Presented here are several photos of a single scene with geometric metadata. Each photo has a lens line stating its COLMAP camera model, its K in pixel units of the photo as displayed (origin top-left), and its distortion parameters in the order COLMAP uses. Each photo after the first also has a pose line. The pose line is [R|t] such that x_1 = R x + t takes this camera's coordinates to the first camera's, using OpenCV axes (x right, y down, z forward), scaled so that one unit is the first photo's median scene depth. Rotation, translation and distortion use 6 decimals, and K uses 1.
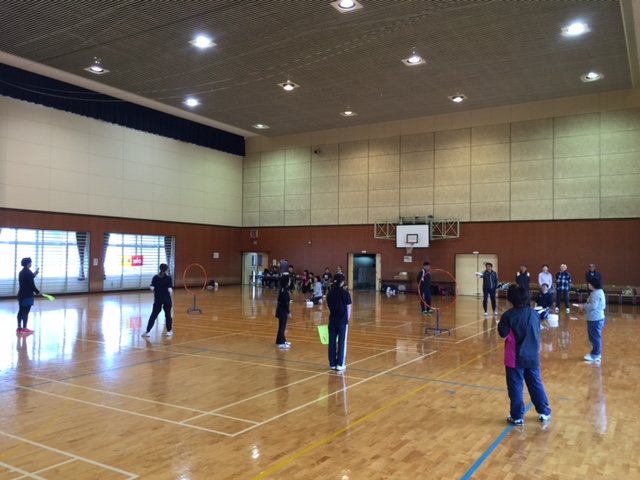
lens RADIAL K [[542.5, 0, 320.0], [0, 542.5, 240.0], [0, 0, 1]] dist [0.032441, -0.002653]
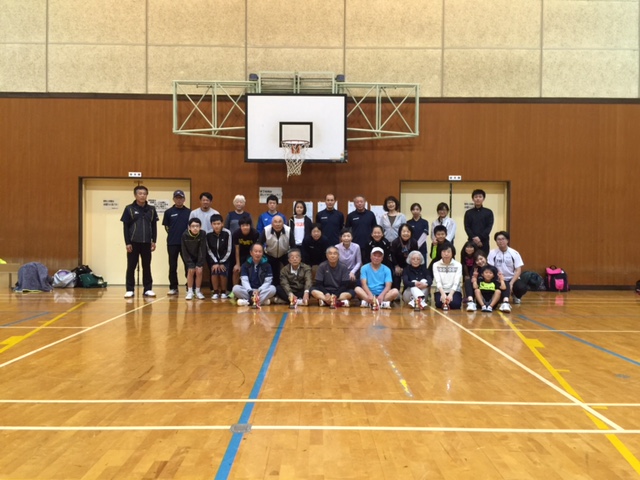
lens RADIAL K [[542.5, 0, 320.0], [0, 542.5, 240.0], [0, 0, 1]] dist [0.032441, -0.002653]
pose [[0.843886, -0.014597, 0.536324, -0.006922], [-0.012539, 0.998820, 0.046914, 0.049135], [-0.536376, -0.046315, 0.842707, 0.694107]]
